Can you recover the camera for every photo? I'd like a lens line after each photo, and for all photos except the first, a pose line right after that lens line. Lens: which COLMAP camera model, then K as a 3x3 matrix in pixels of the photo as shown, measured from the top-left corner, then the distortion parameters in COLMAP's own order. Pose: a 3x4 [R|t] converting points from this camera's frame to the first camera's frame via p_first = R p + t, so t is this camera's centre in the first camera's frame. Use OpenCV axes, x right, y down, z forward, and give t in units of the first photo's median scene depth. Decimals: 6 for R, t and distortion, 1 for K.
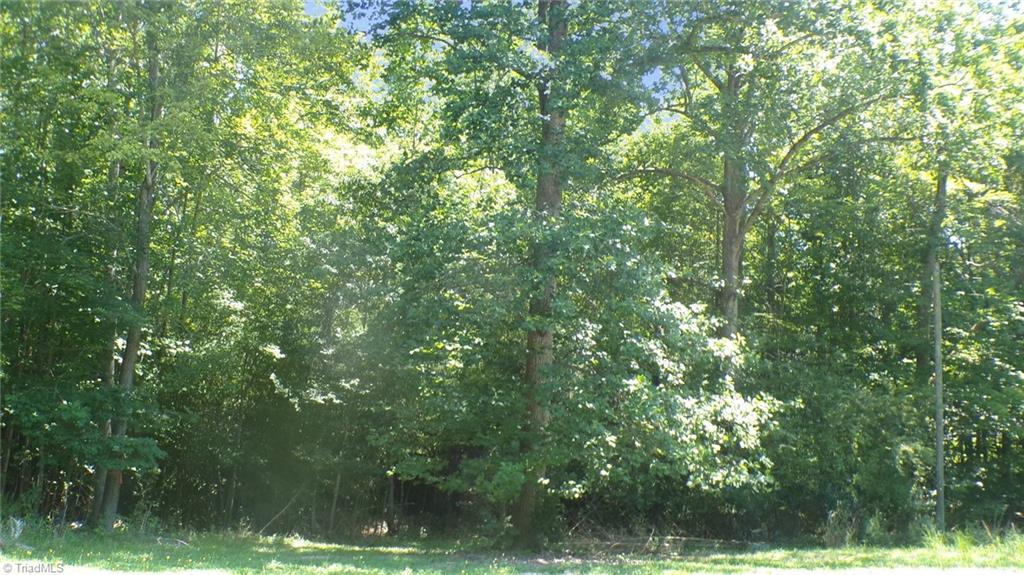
lens RADIAL K [[1161.3, 0, 531.3], [0, 1161.3, 289.8], [0, 0, 1]] dist [-0.120605, 0.231617]
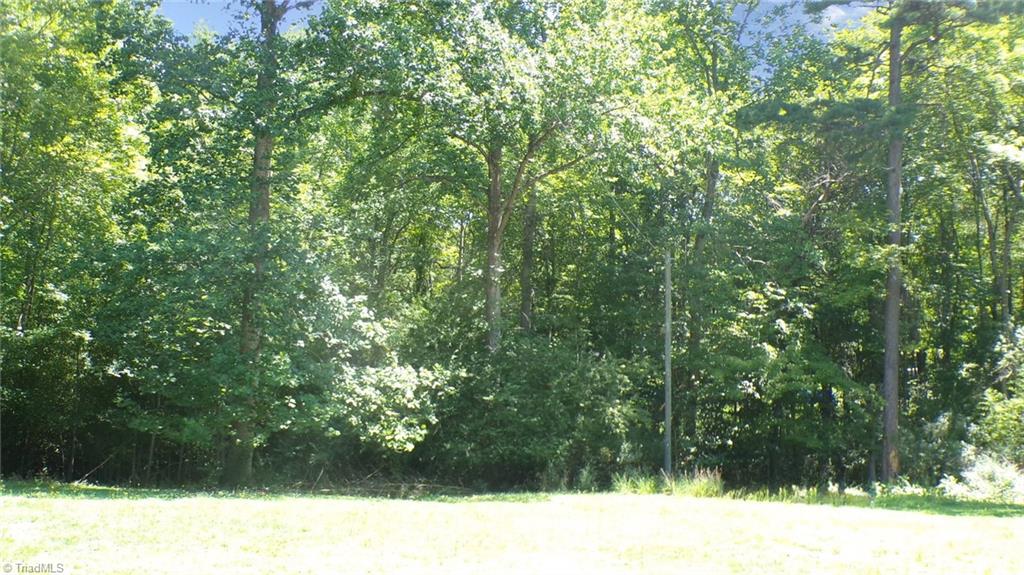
lens RADIAL K [[1161.3, 0, 531.3], [0, 1161.3, 289.8], [0, 0, 1]] dist [-0.120605, 0.231617]
pose [[0.999529, -0.014137, -0.027244, 0.297569], [0.014743, 0.999646, 0.022147, -0.015741], [0.026921, -0.022538, 0.999383, -0.219354]]
